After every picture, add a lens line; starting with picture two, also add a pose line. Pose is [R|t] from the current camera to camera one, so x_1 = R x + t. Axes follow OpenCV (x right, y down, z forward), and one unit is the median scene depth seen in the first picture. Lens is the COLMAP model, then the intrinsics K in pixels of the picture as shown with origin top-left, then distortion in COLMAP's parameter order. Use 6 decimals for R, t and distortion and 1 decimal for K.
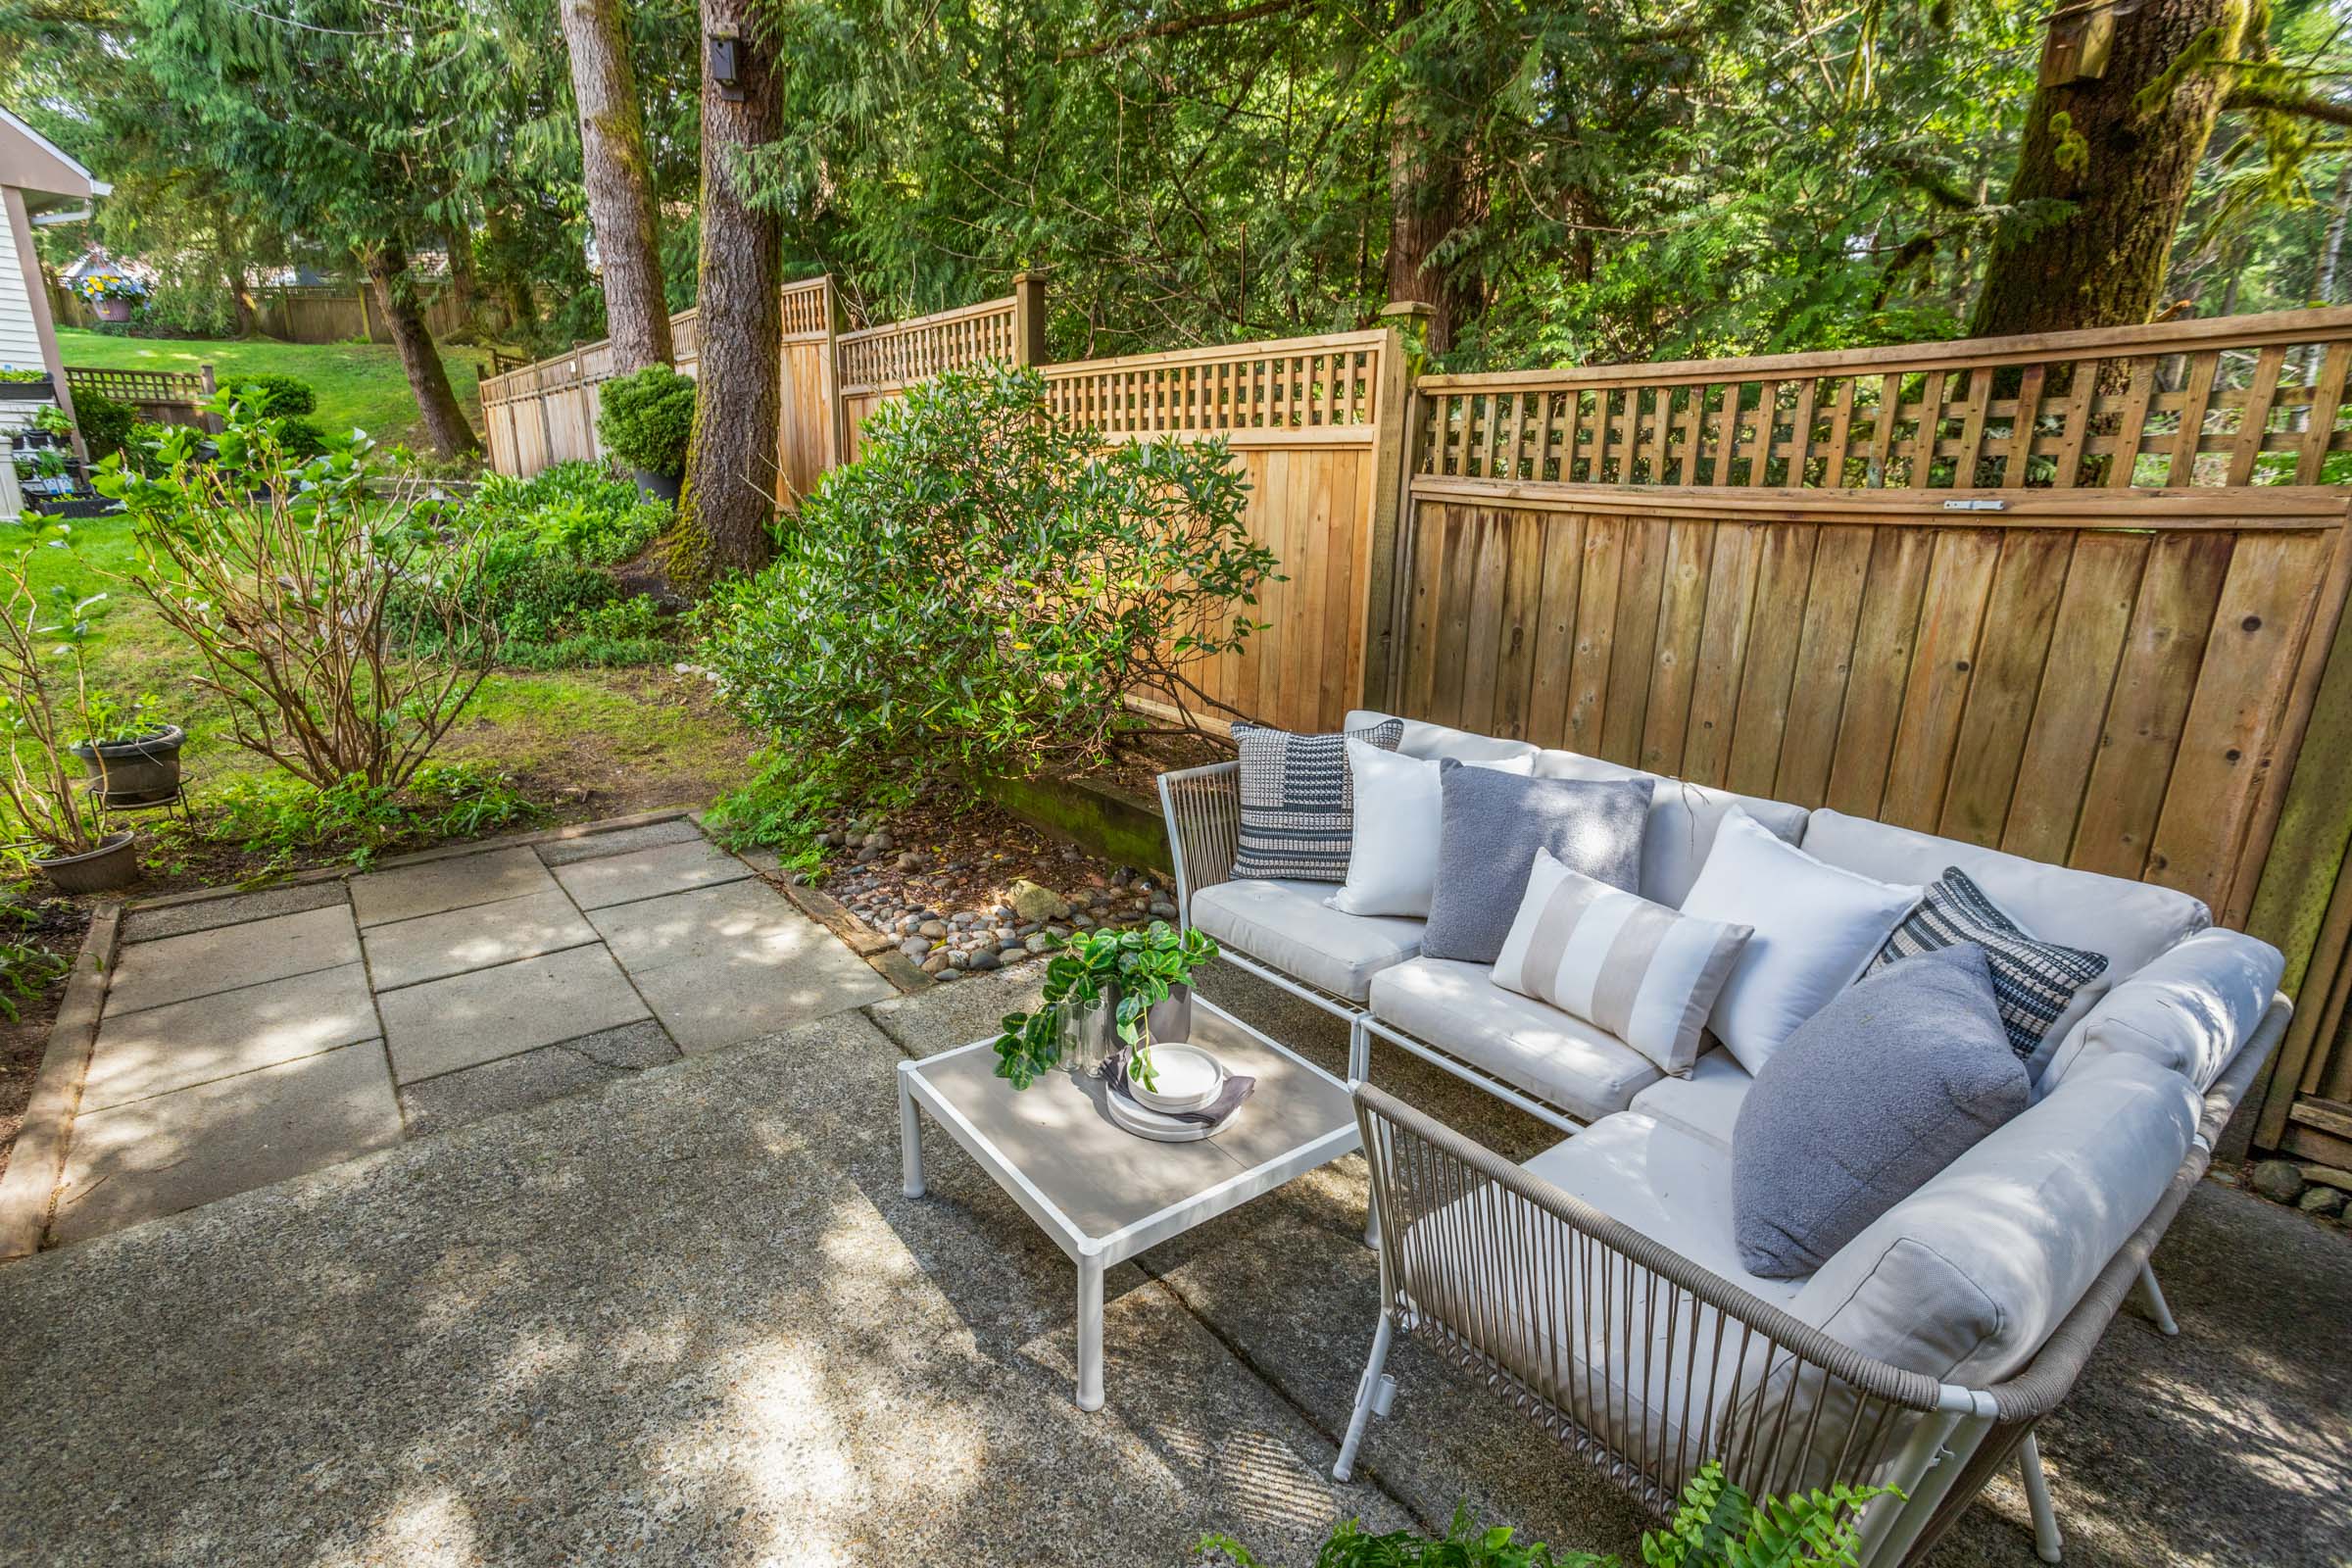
lens RADIAL K [[1129.4, 0, 1176.0], [0, 1129.4, 784.0], [0, 0, 1]] dist [-0.000099, 0.001023]
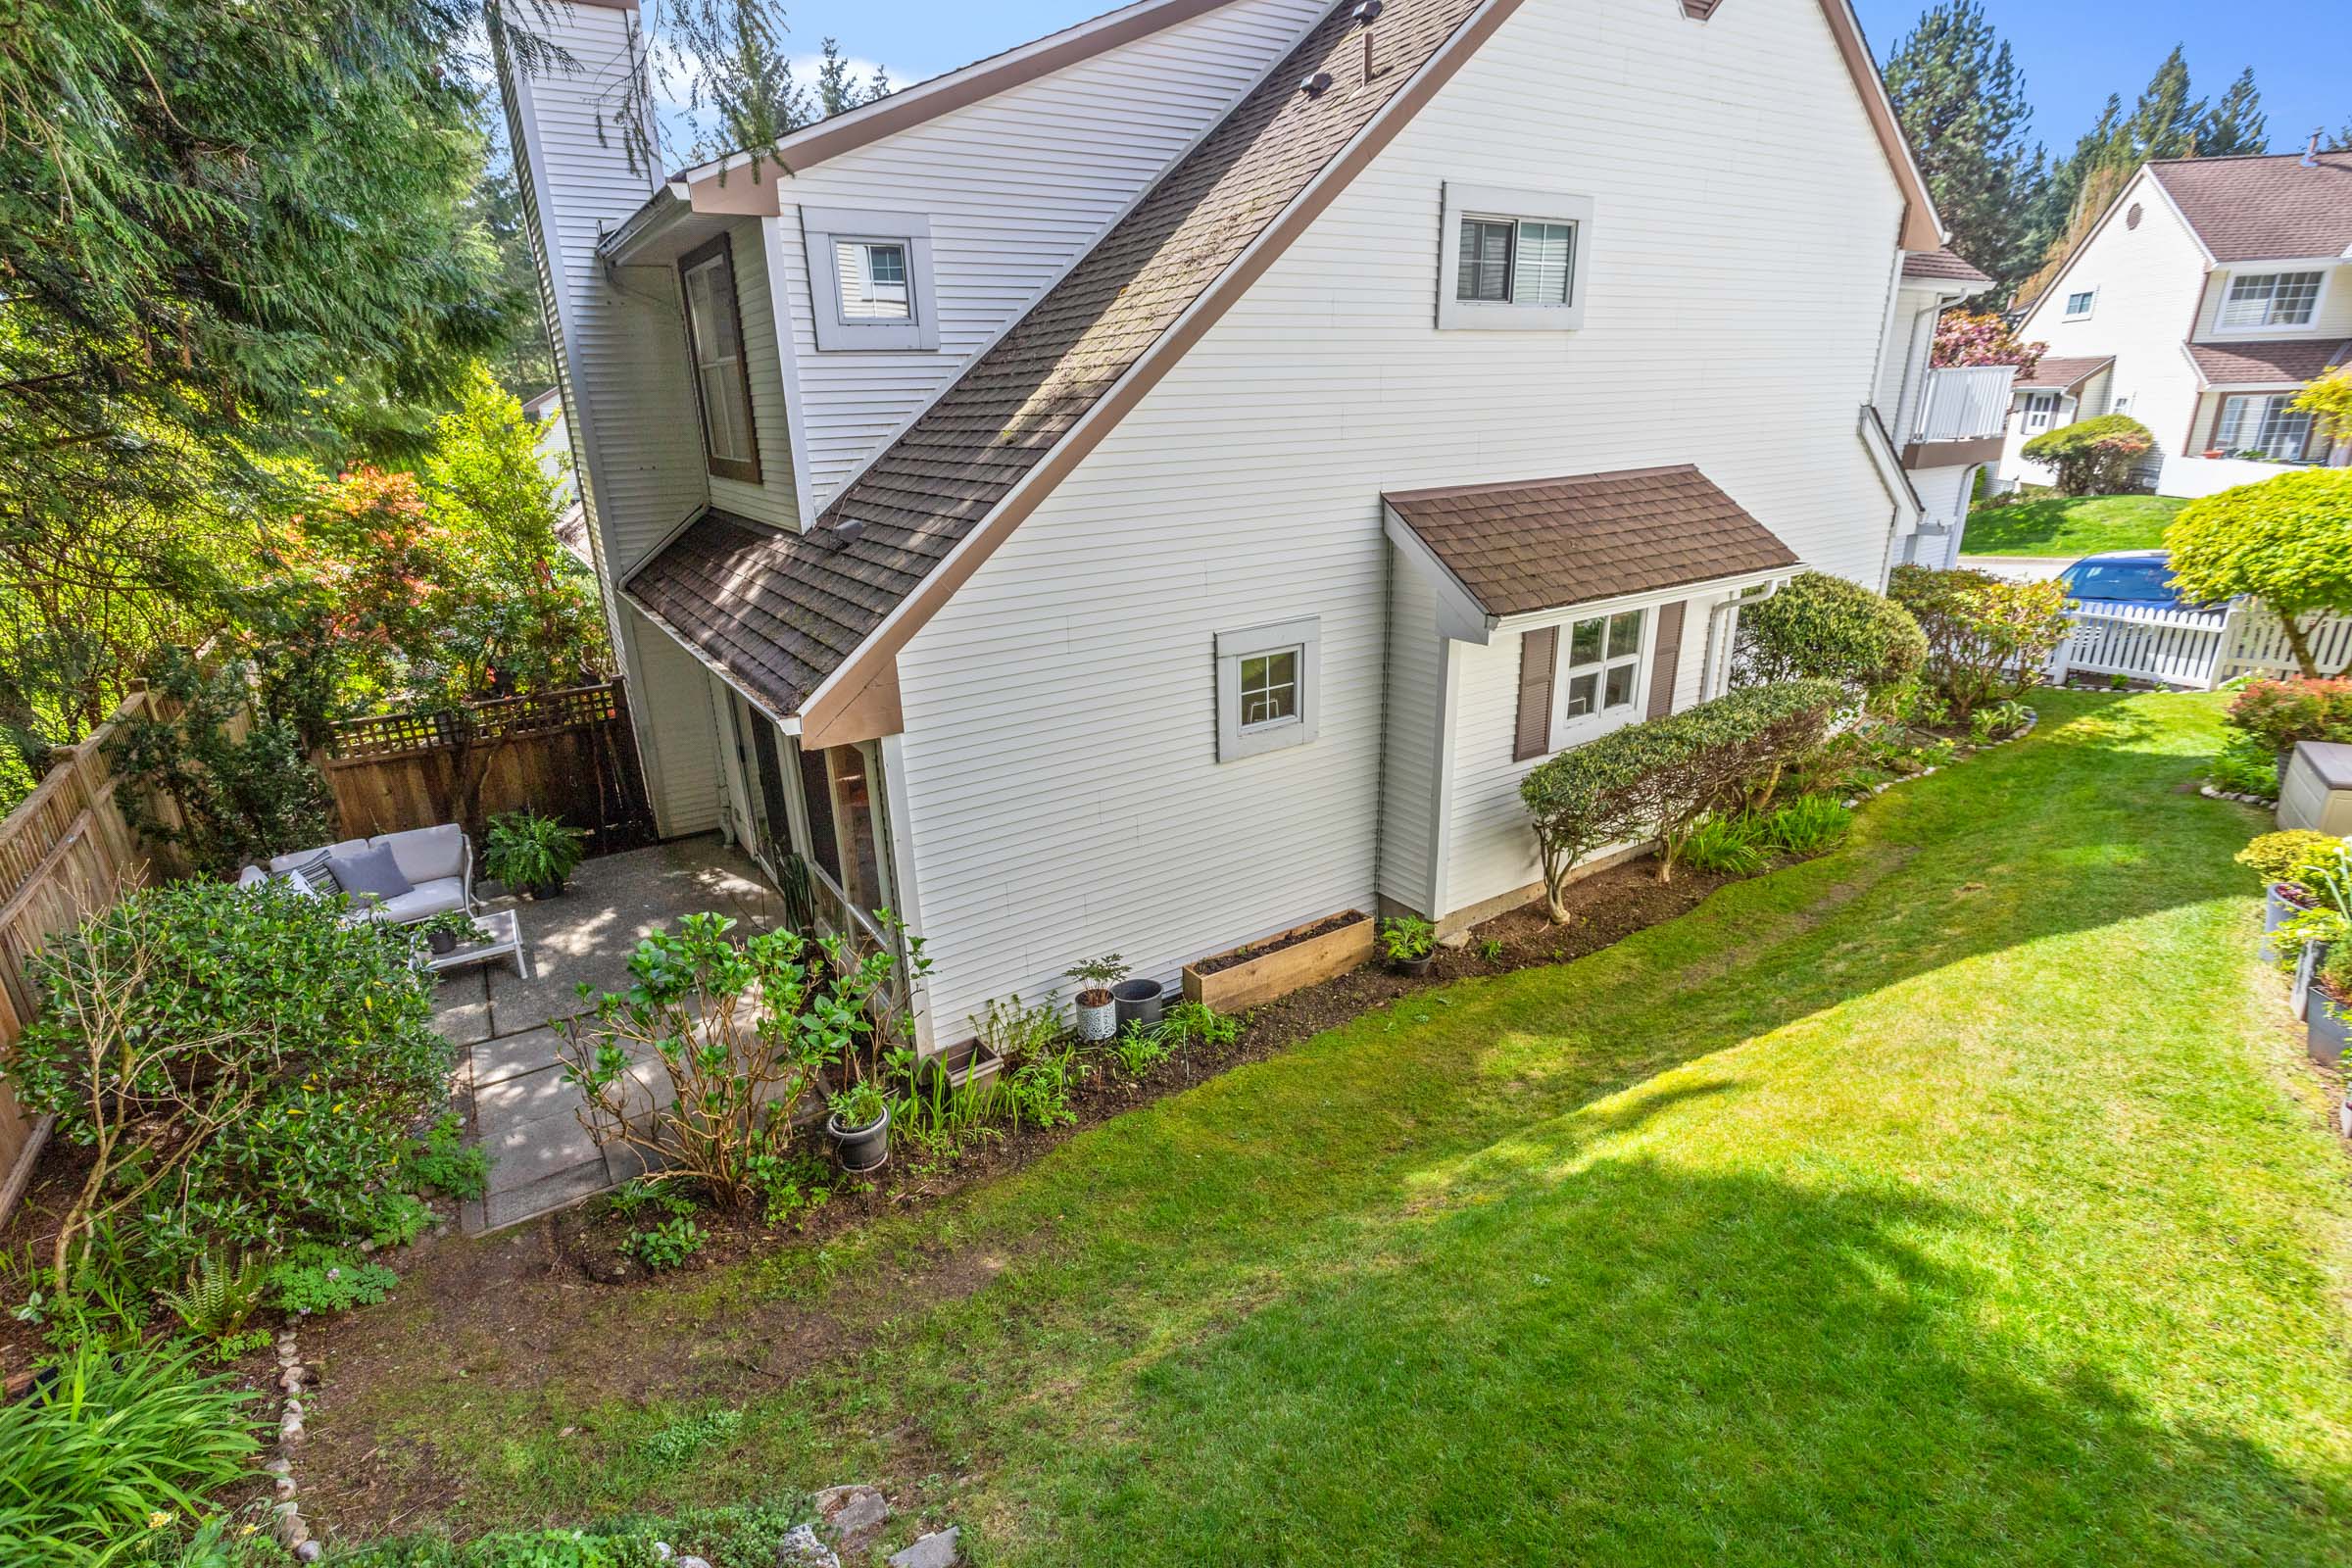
lens RADIAL K [[1105.5, 0, 1176.0], [0, 1105.5, 784.0], [0, 0, 1]] dist [0.002026, 0.000918]
pose [[-0.995736, -0.011720, 0.091504, -1.990370], [0.043233, 0.816949, 0.575087, -1.591421], [-0.081494, 0.576591, -0.812959, 2.533926]]
